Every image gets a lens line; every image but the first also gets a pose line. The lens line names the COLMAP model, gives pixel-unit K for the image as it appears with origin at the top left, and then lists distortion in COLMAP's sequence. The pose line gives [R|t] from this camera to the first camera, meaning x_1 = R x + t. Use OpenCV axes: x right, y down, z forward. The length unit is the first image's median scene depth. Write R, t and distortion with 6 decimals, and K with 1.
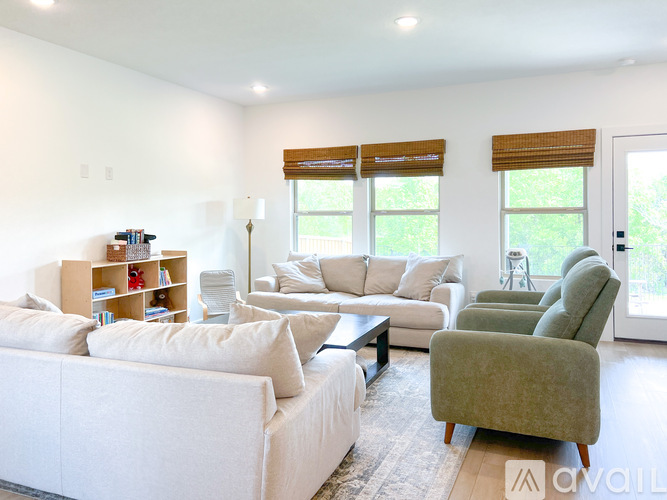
lens RADIAL K [[552.4, 0, 333.6], [0, 552.4, 251.1], [0, 0, 1]] dist [0.006201, -0.007222]
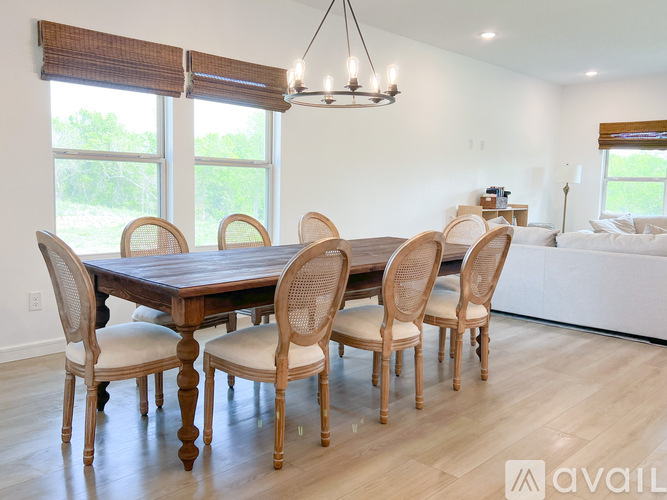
lens RADIAL K [[577.9, 0, 333.0], [0, 577.9, 247.6], [0, 0, 1]] dist [0.001230, -0.009555]
pose [[0.921677, 0.064934, -0.382486, -0.139997], [-0.048613, 0.997453, 0.052194, 0.044038], [0.384901, -0.029512, 0.922486, -0.370670]]
